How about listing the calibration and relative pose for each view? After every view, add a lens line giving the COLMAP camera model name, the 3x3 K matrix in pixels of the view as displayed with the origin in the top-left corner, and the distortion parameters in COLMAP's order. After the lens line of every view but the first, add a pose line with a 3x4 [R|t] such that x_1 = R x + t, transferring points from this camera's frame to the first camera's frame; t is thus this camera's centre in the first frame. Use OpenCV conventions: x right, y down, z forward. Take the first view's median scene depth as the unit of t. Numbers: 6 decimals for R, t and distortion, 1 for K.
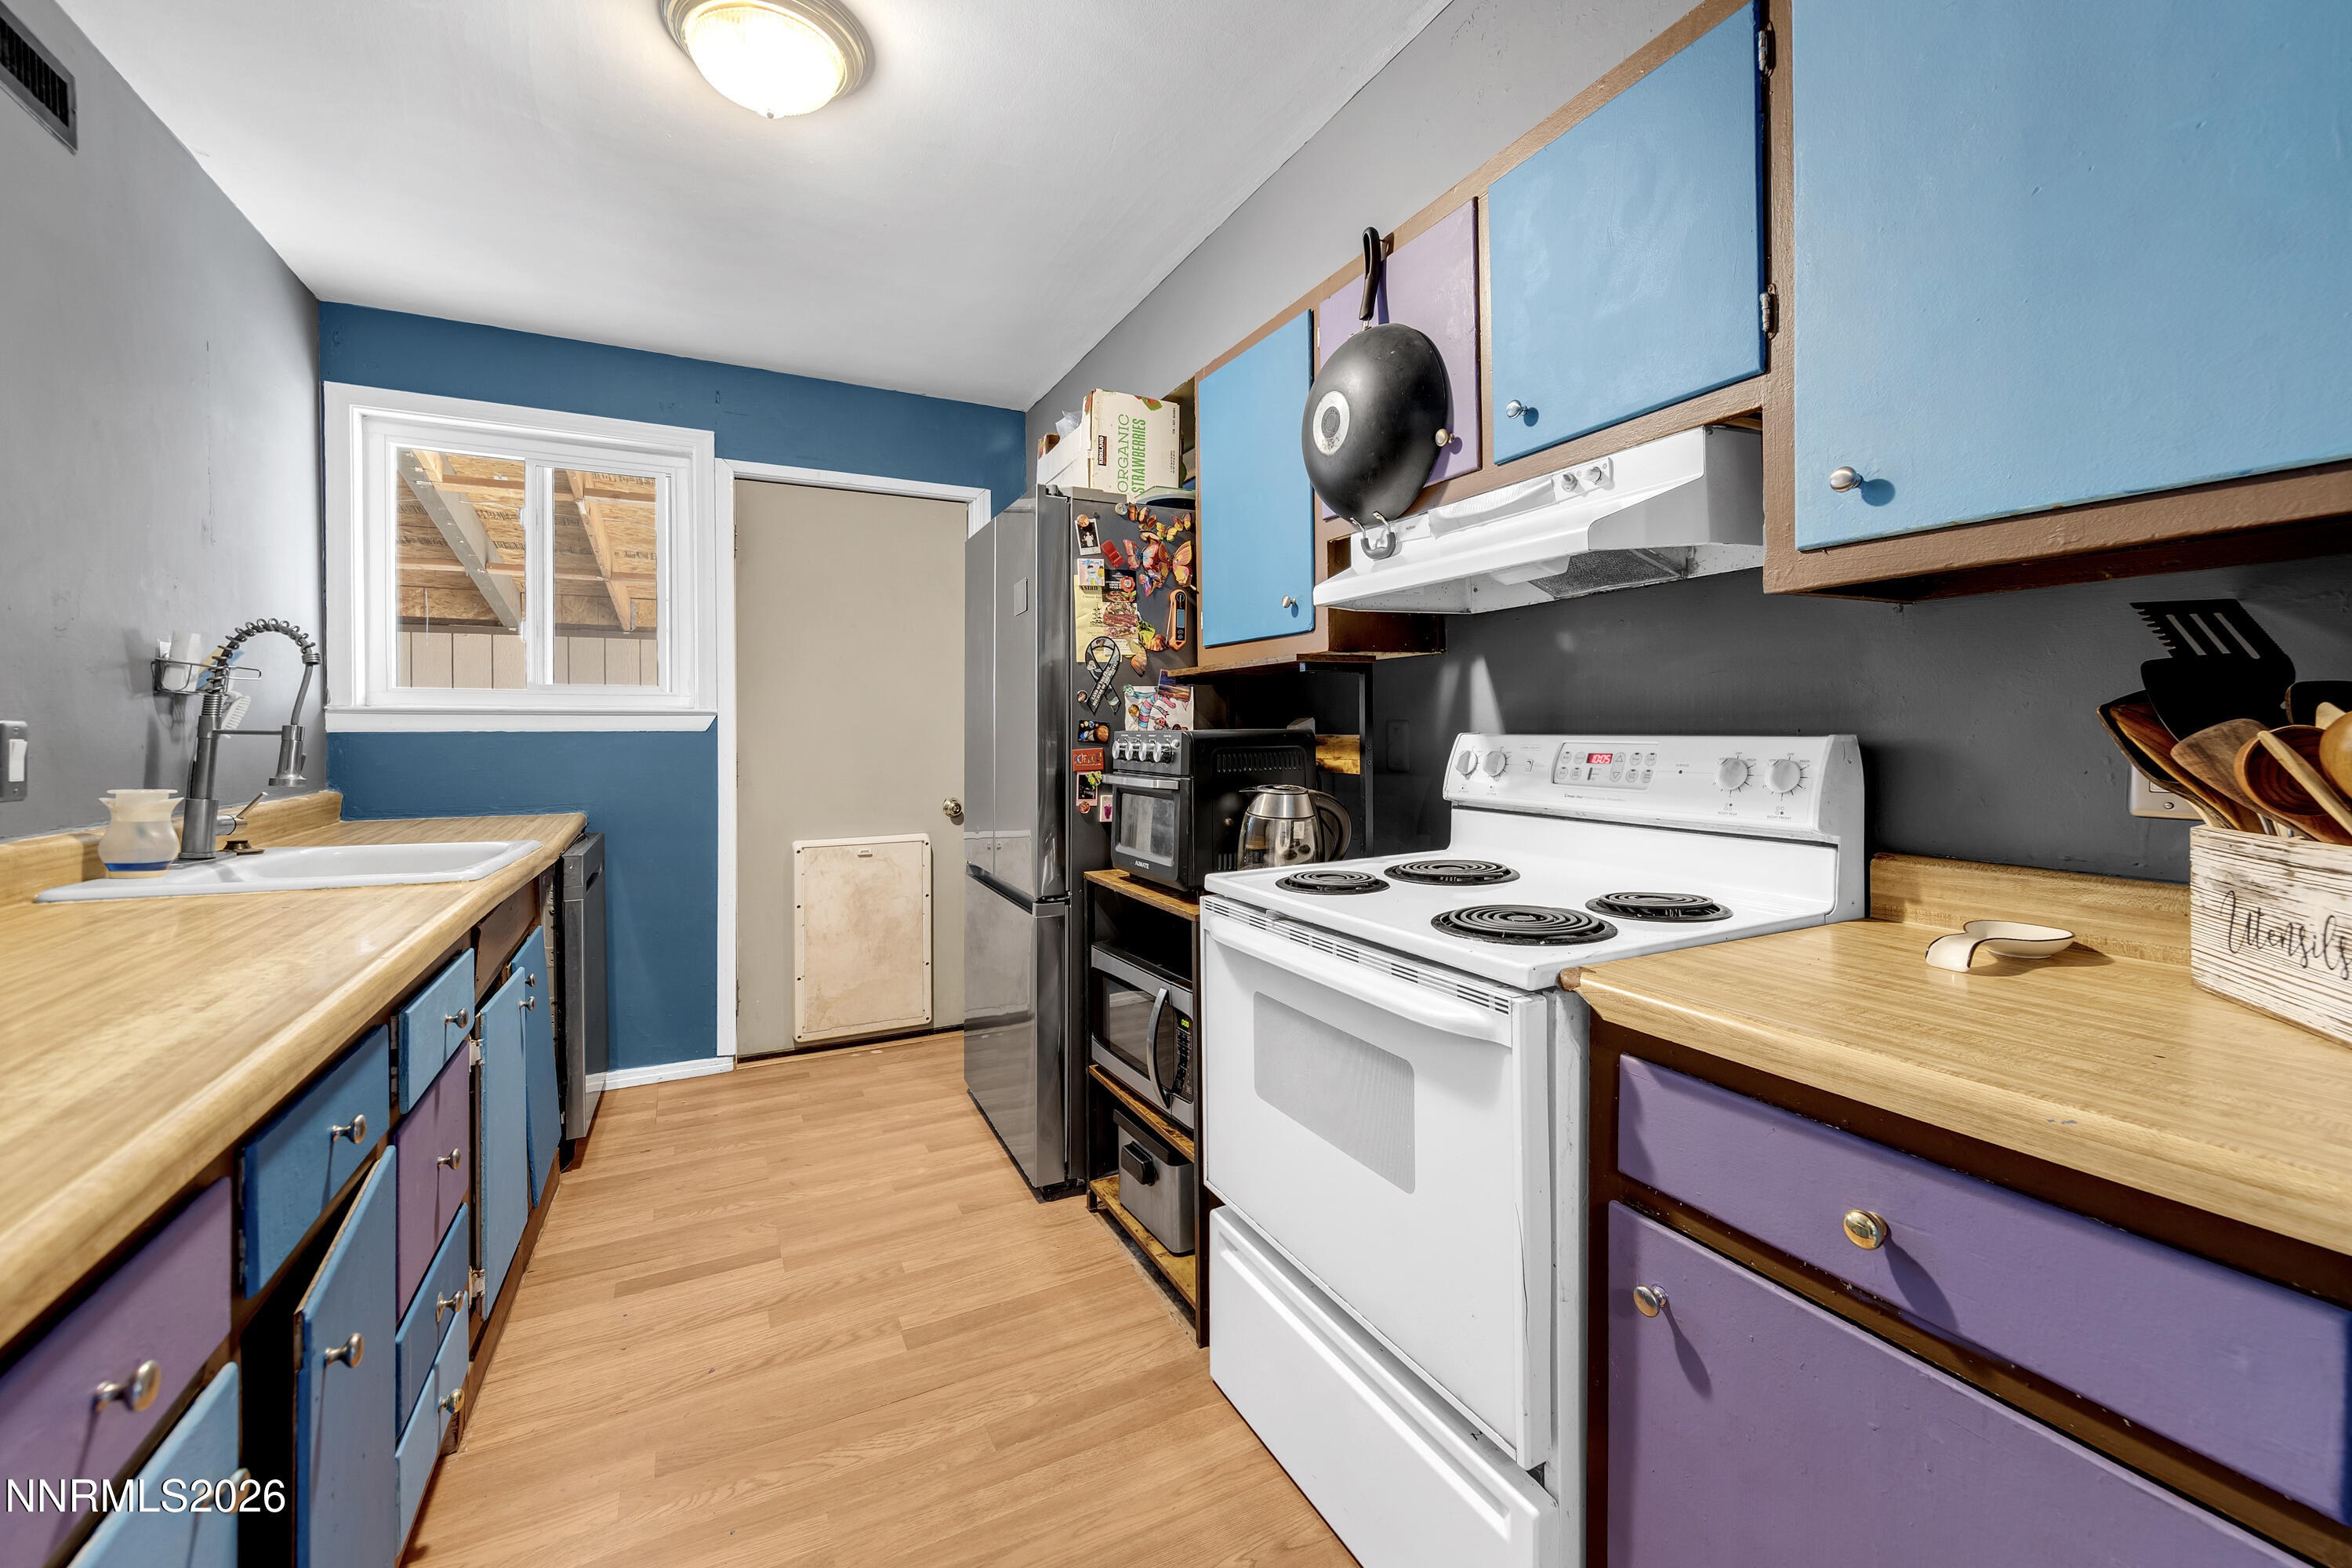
lens RADIAL K [[960.4, 0, 1186.3], [0, 960.4, 738.5], [0, 0, 1]] dist [0.001172, 0.000172]
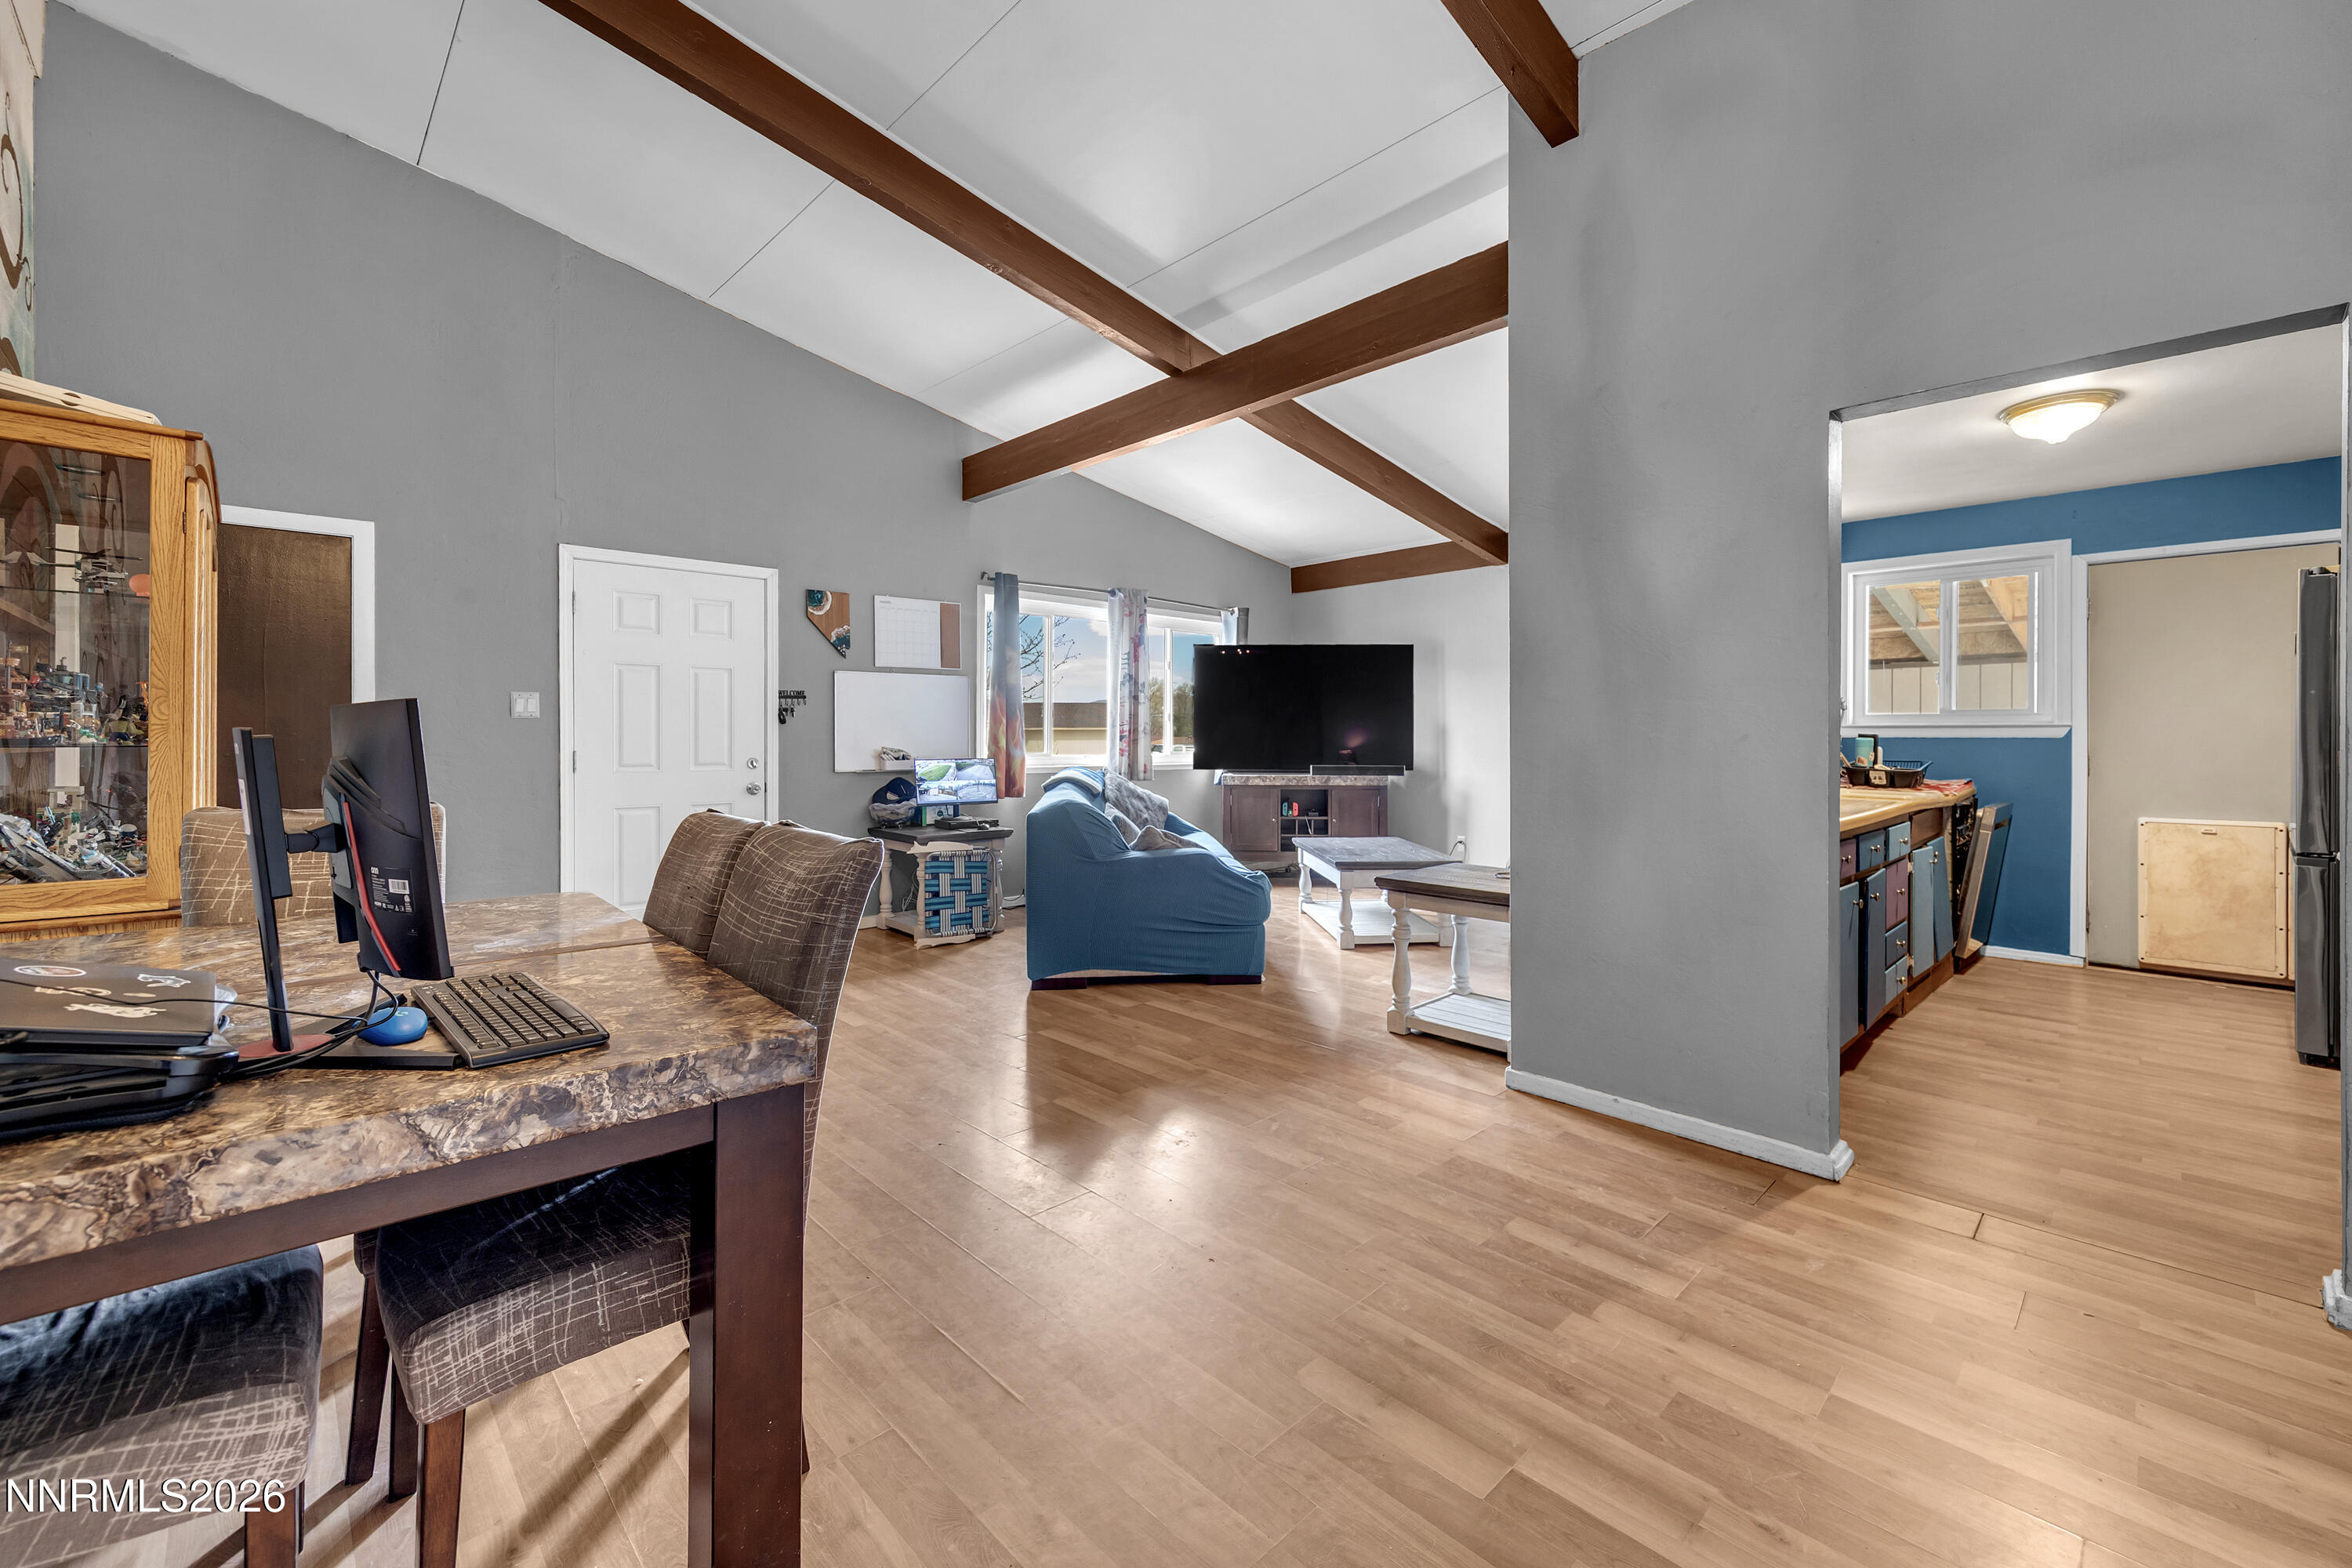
lens RADIAL K [[960.4, 0, 1186.3], [0, 960.4, 738.5], [0, 0, 1]] dist [0.001172, 0.000172]
pose [[0.288470, 0.005738, -0.957472, 0.528960], [-0.008581, 0.999957, 0.003407, -0.000148], [0.957450, 0.007233, 0.288507, -0.728550]]
